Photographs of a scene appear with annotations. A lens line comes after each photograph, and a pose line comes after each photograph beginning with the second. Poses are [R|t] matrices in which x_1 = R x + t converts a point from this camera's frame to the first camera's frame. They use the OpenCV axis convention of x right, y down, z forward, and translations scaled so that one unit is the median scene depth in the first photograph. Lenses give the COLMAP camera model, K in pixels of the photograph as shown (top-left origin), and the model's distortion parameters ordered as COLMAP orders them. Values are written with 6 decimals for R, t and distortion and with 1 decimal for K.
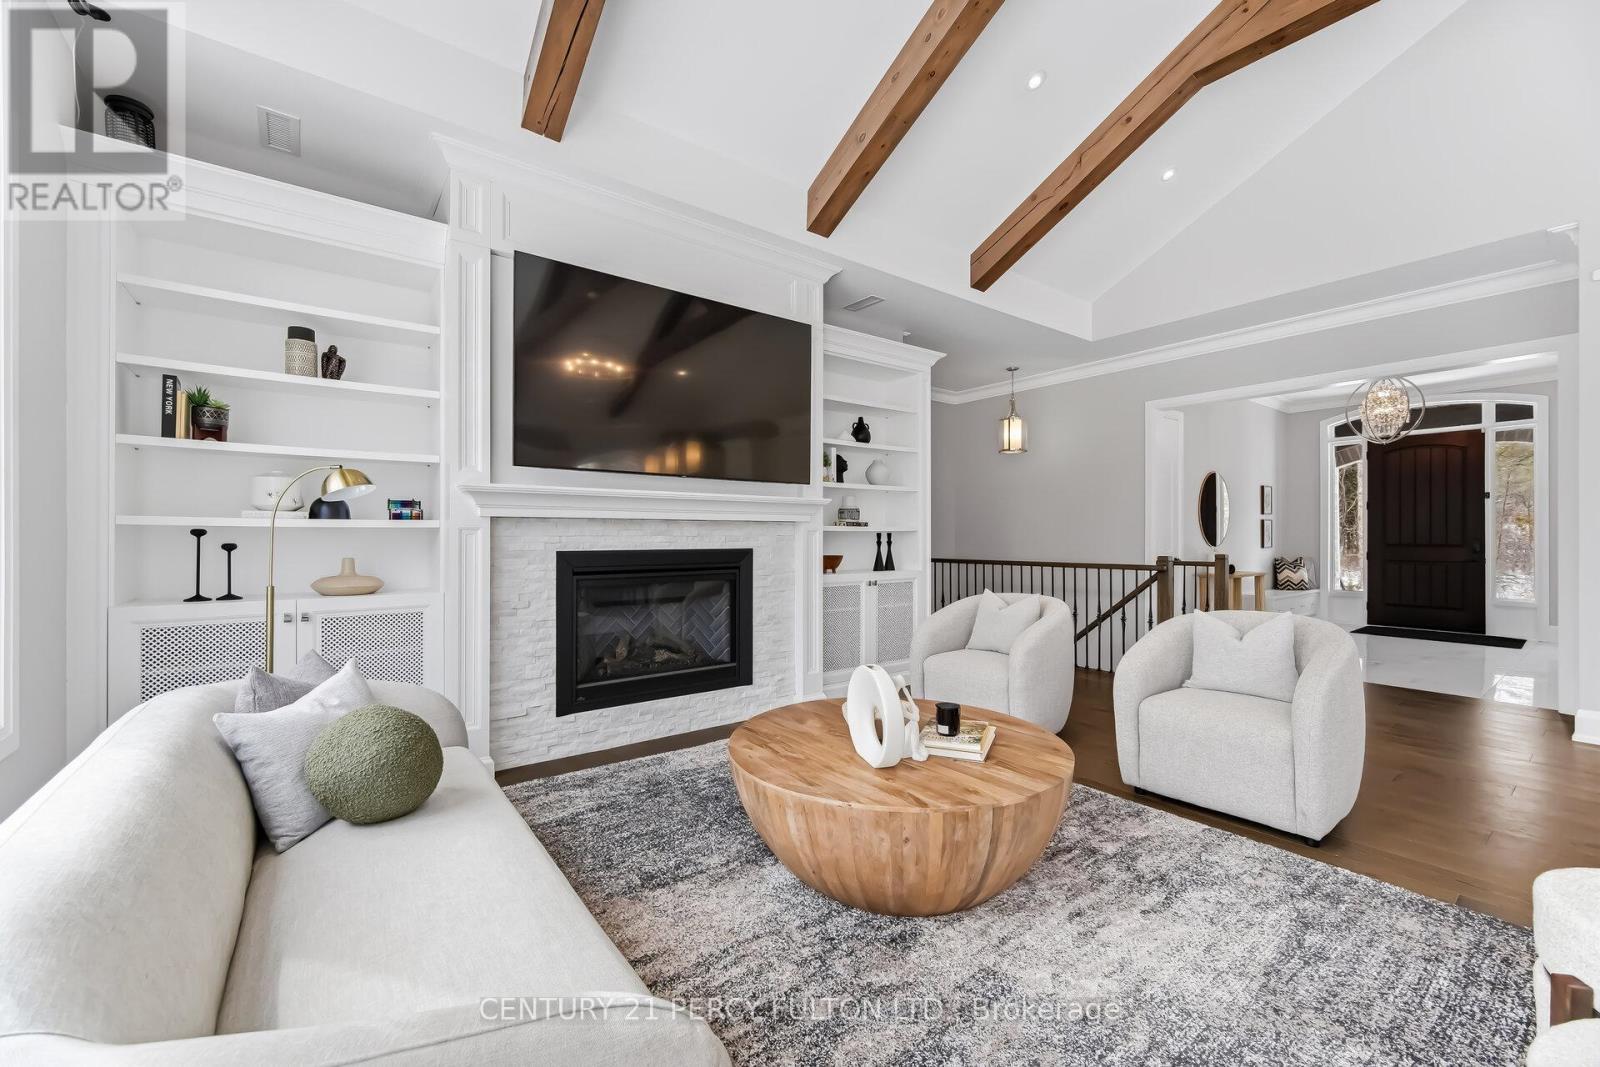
lens RADIAL K [[647.1, 0, 800.0], [0, 647.1, 533.5], [0, 0, 1]] dist [-0.014730, 0.000016]
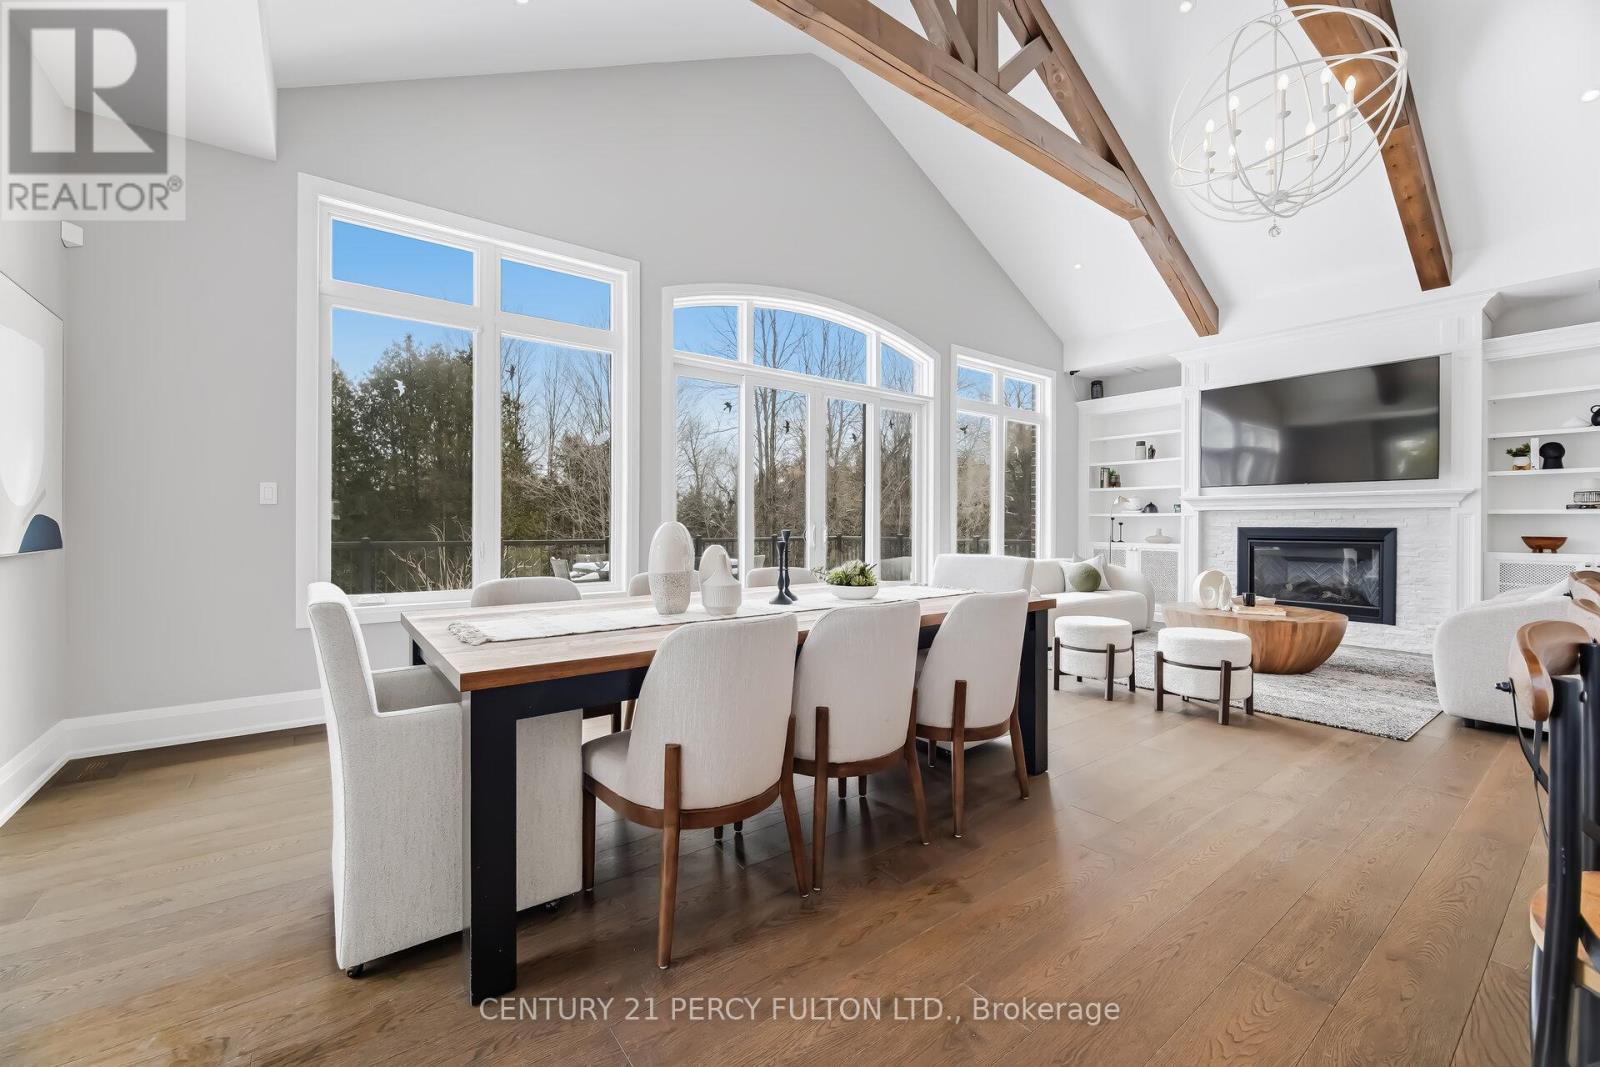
lens RADIAL K [[647.1, 0, 800.0], [0, 647.1, 533.5], [0, 0, 1]] dist [-0.014730, 0.000016]
pose [[-0.002644, 0.016006, -0.999868, 1.601659], [0.001549, 0.999871, 0.016002, 0.013833], [0.999995, -0.001507, -0.002669, -0.344608]]
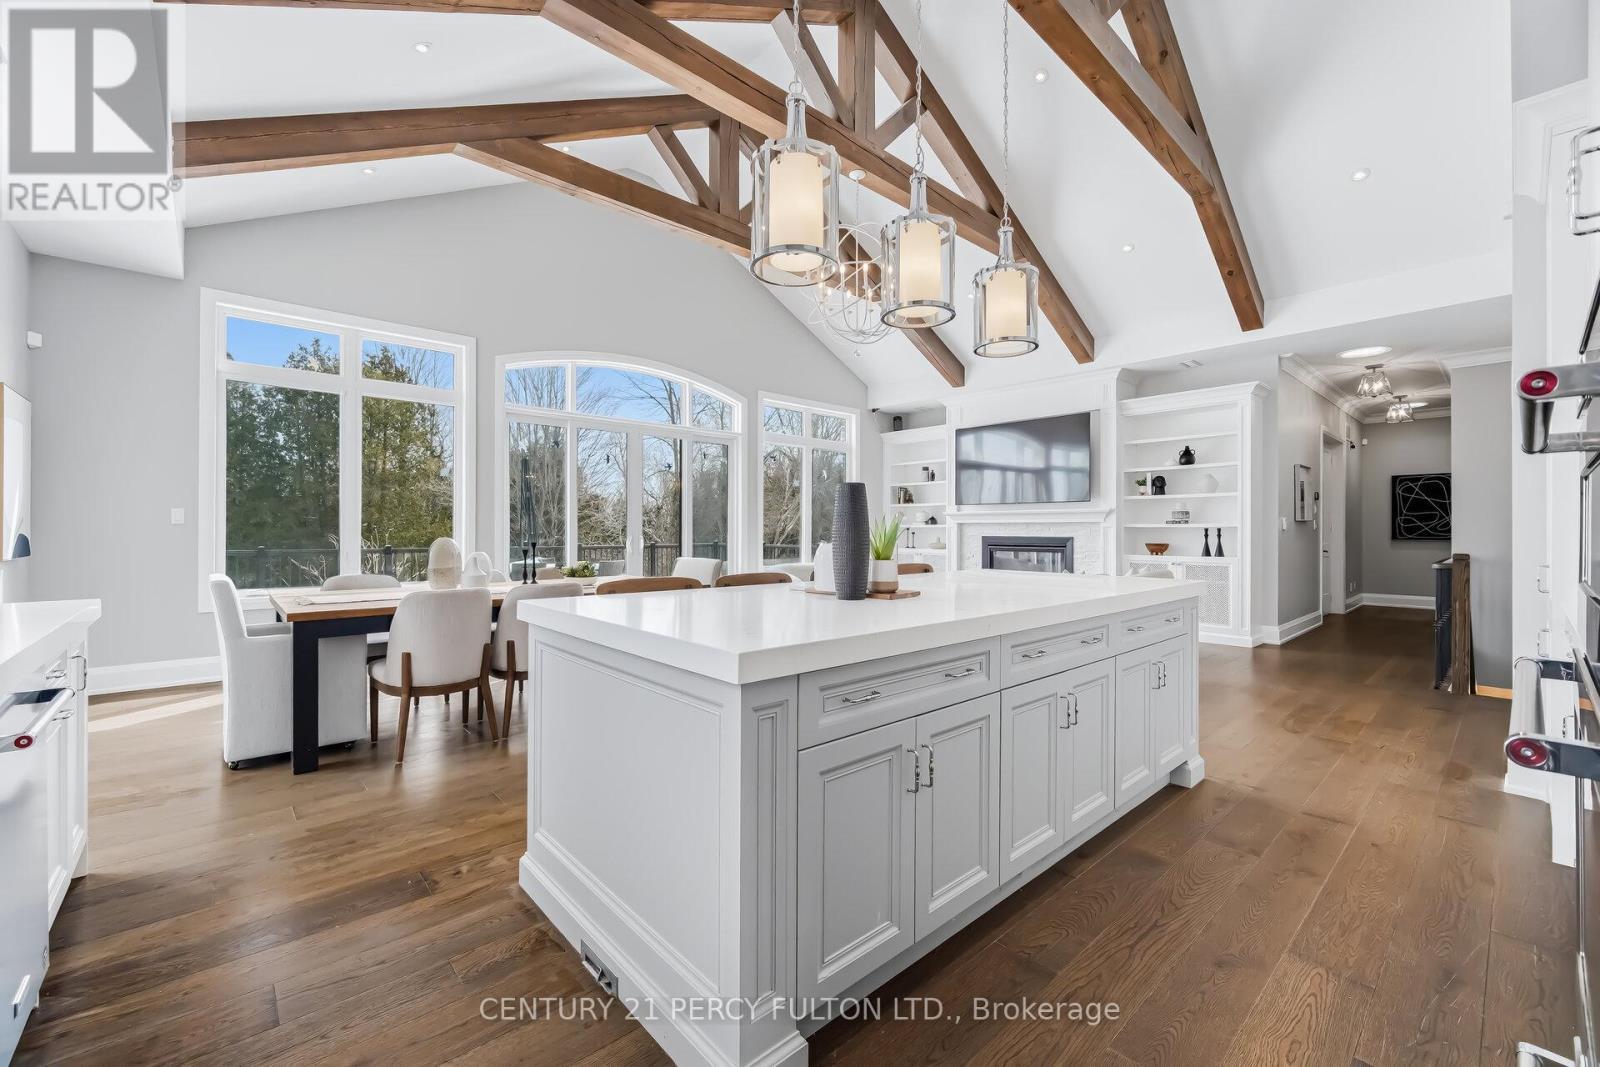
lens RADIAL K [[664.6, 0, 815.7], [0, 664.6, 536.1], [0, 0, 1]] dist [-0.017836, 0.000167]
pose [[0.093505, 0.010842, -0.995560, 2.175052], [0.002333, 0.999936, 0.011108, -0.002904], [0.995616, -0.003361, 0.093474, 0.093700]]
